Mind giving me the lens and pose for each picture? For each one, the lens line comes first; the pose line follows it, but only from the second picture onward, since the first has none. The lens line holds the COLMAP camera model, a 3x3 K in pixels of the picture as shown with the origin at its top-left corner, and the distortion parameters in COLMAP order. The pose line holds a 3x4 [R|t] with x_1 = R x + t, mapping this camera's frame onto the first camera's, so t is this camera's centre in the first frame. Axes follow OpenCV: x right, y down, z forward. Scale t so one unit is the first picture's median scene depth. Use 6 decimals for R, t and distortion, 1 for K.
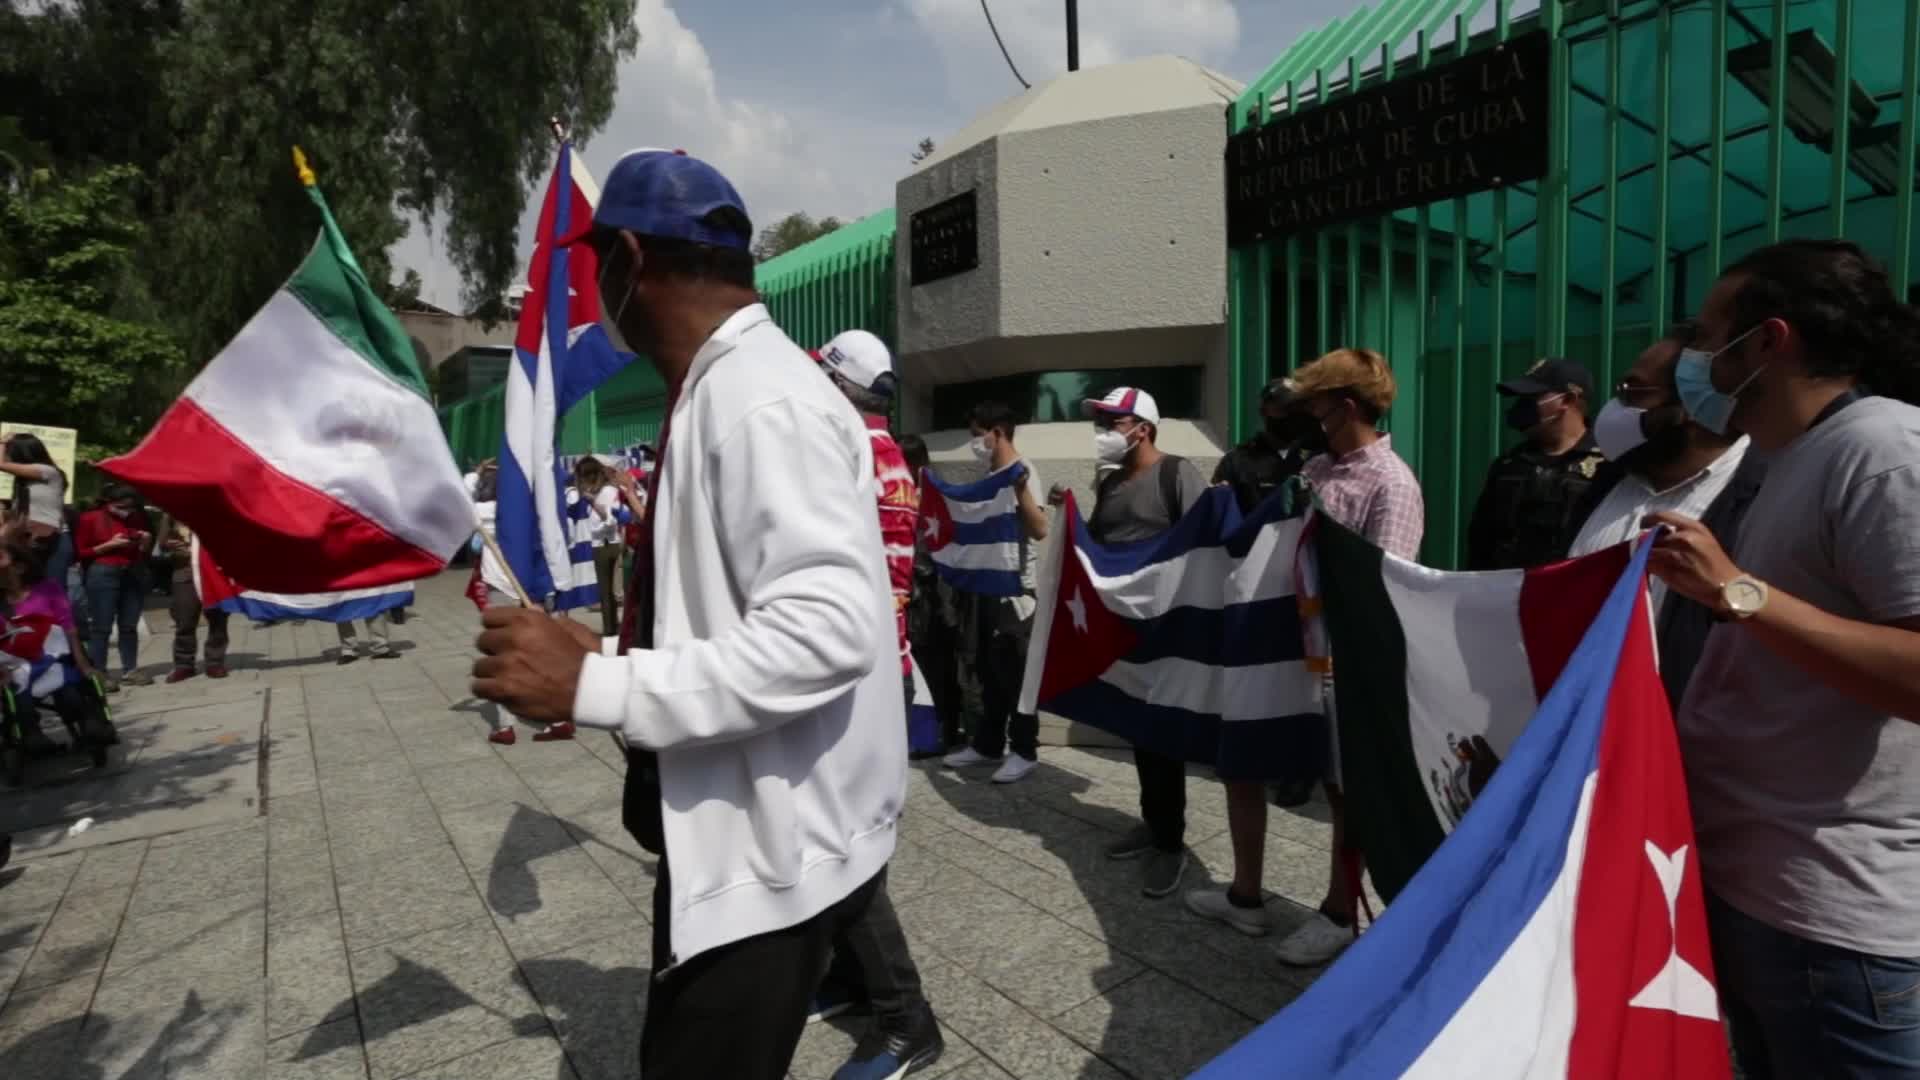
lens RADIAL K [[910.1, 0, 930.2], [0, 910.1, 543.1], [0, 0, 1]] dist [-0.038405, -0.000222]
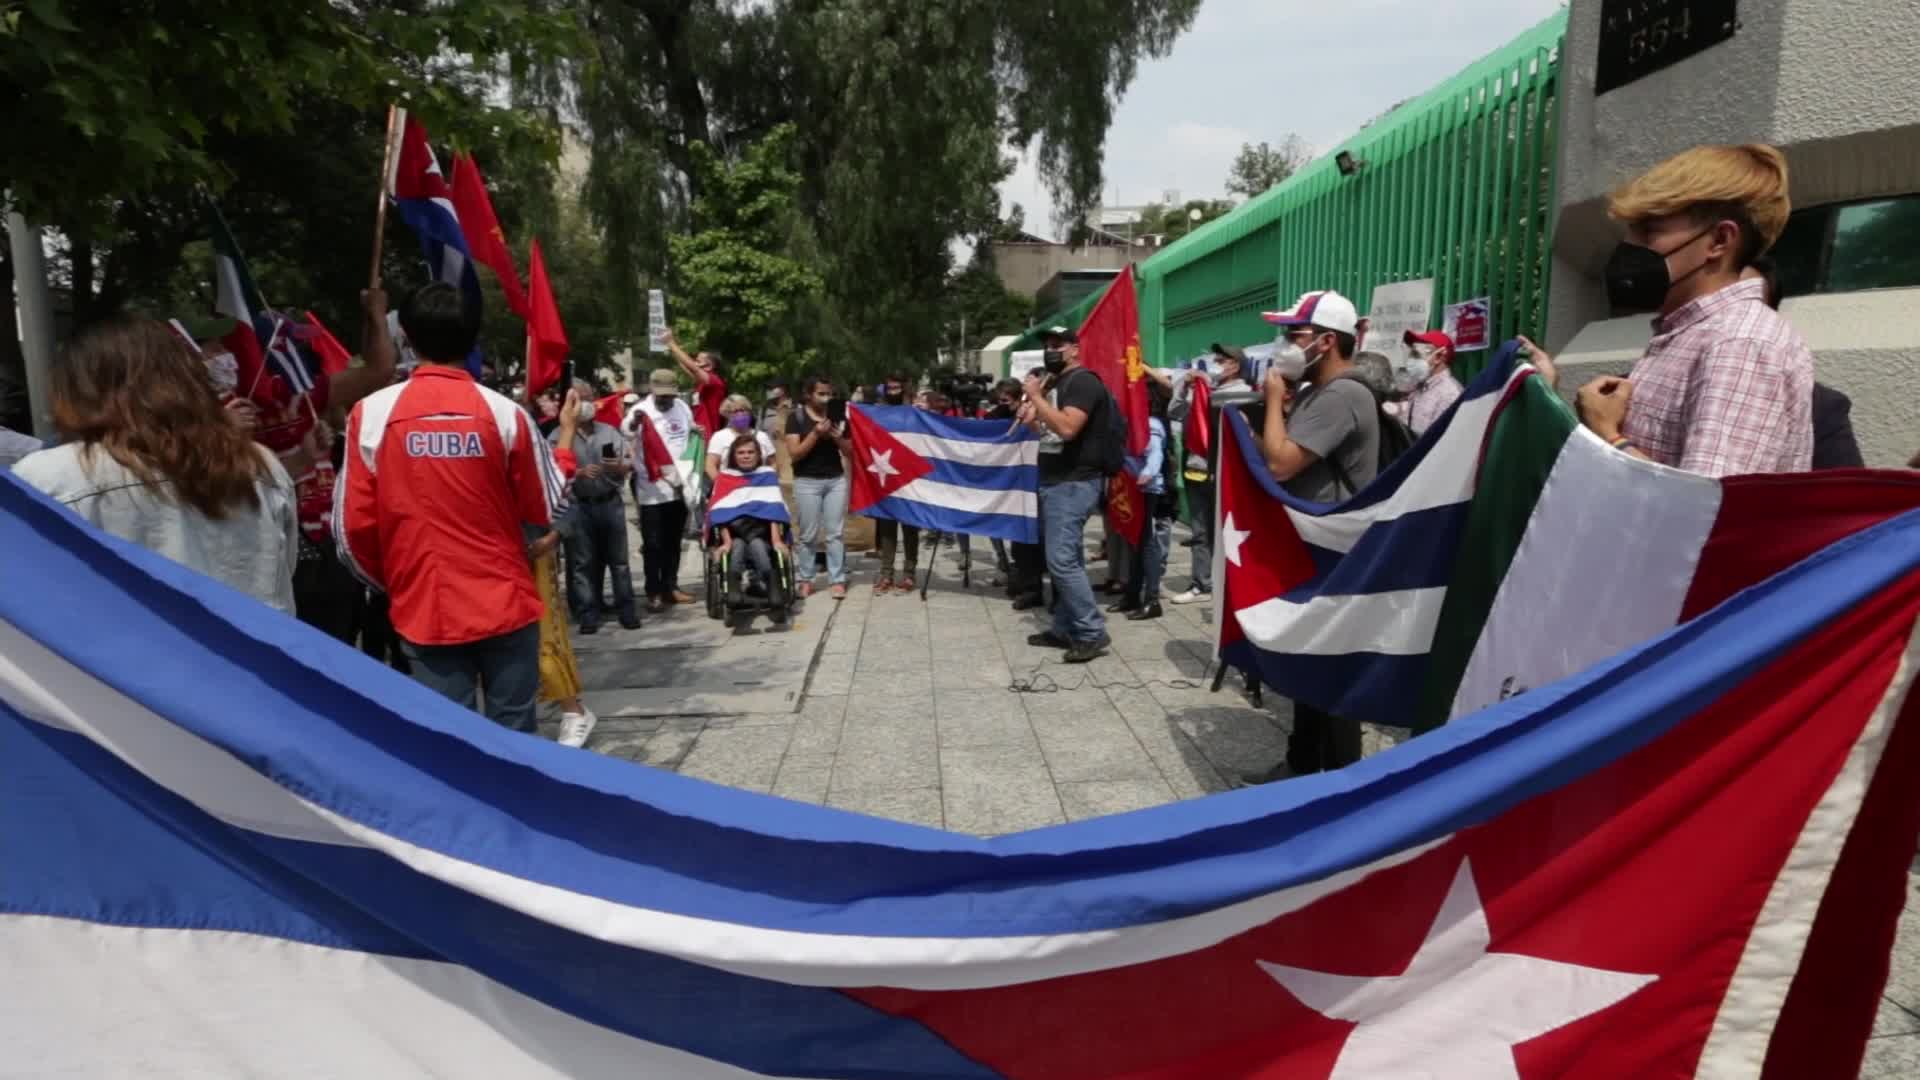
lens RADIAL K [[911.4, 0, 986.8], [0, 911.4, 543.5], [0, 0, 1]] dist [-0.036015, 0.005810]
pose [[0.852313, 0.089148, -0.515378, -0.012343], [-0.044186, 0.994117, 0.098885, 0.000027], [0.521162, -0.061509, 0.851239, 0.065575]]
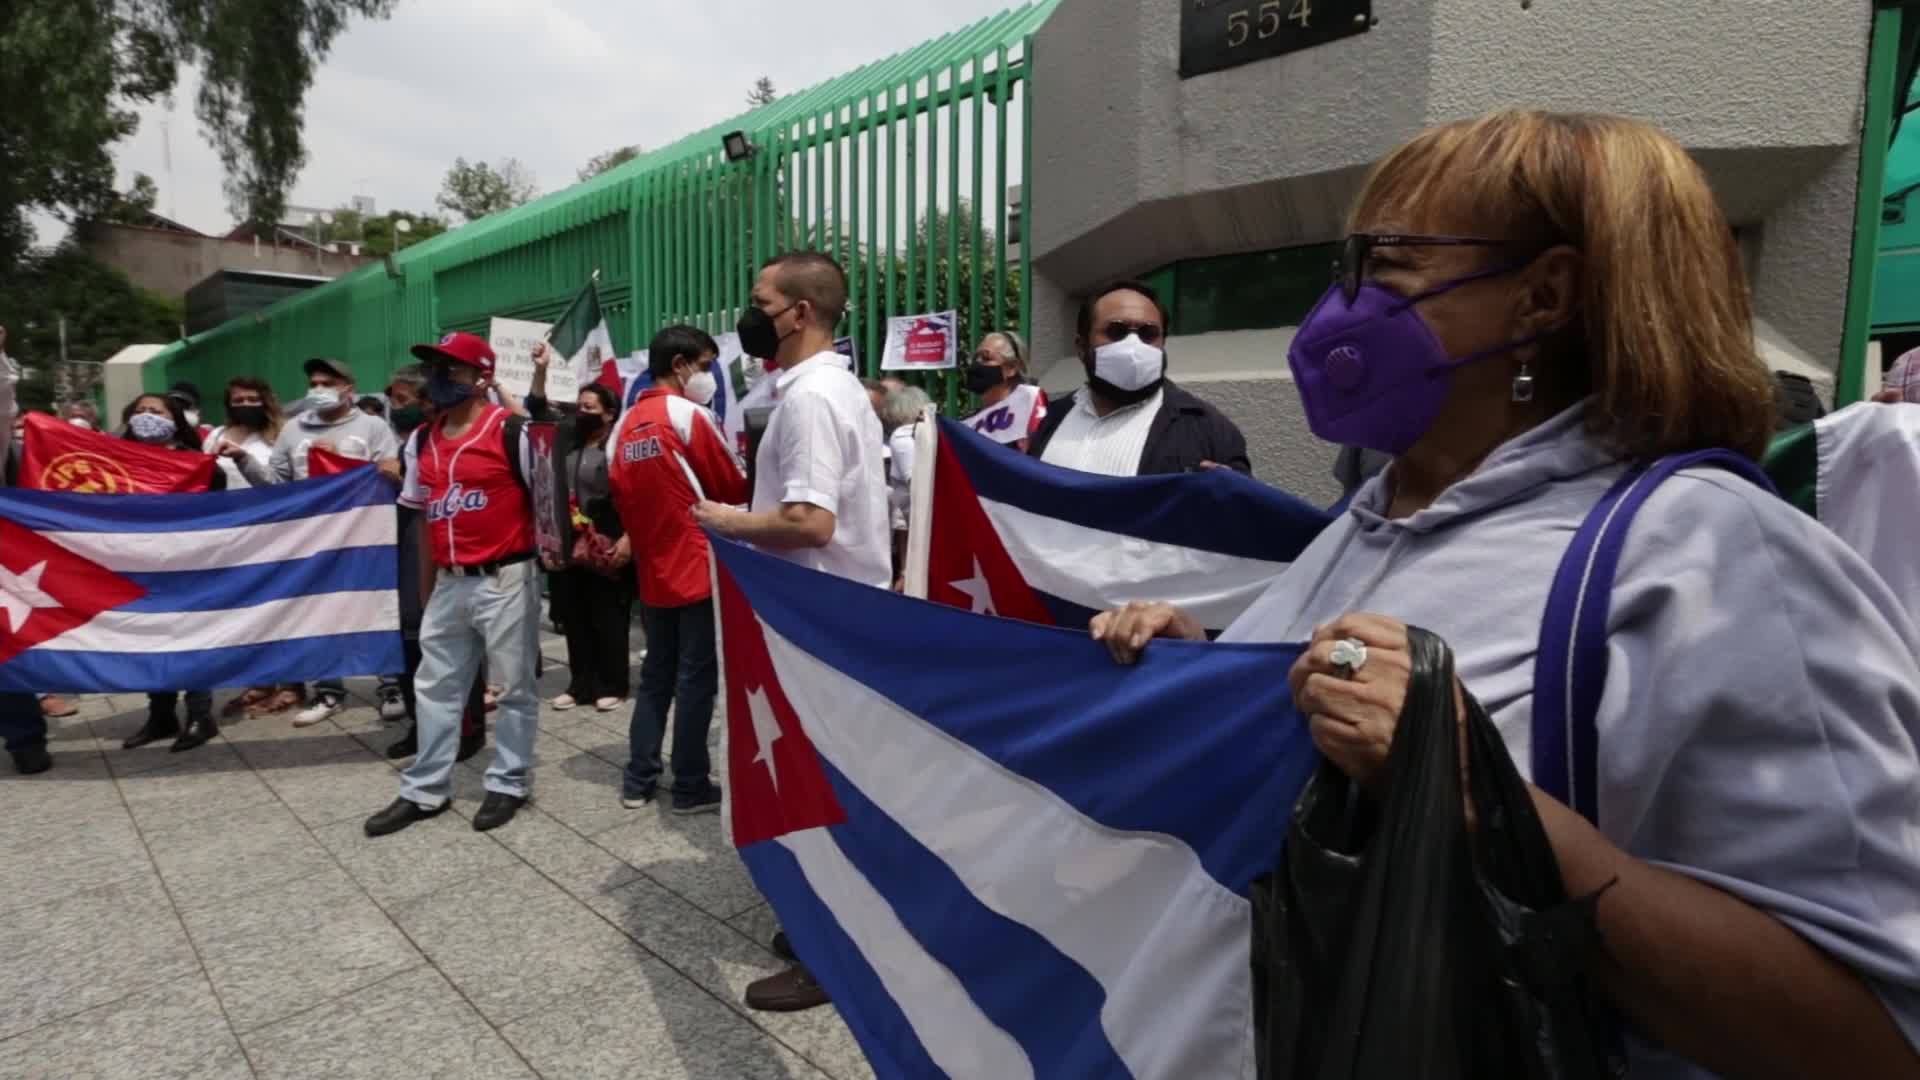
lens RADIAL K [[911.4, 0, 962.4], [0, 911.4, 545.8], [0, 0, 1]] dist [-0.036015, 0.005810]
pose [[0.976745, -0.005088, 0.214343, -0.098755], [-0.004269, 0.999059, 0.043167, -0.002592], [-0.214361, -0.043078, 0.975804, 0.157396]]
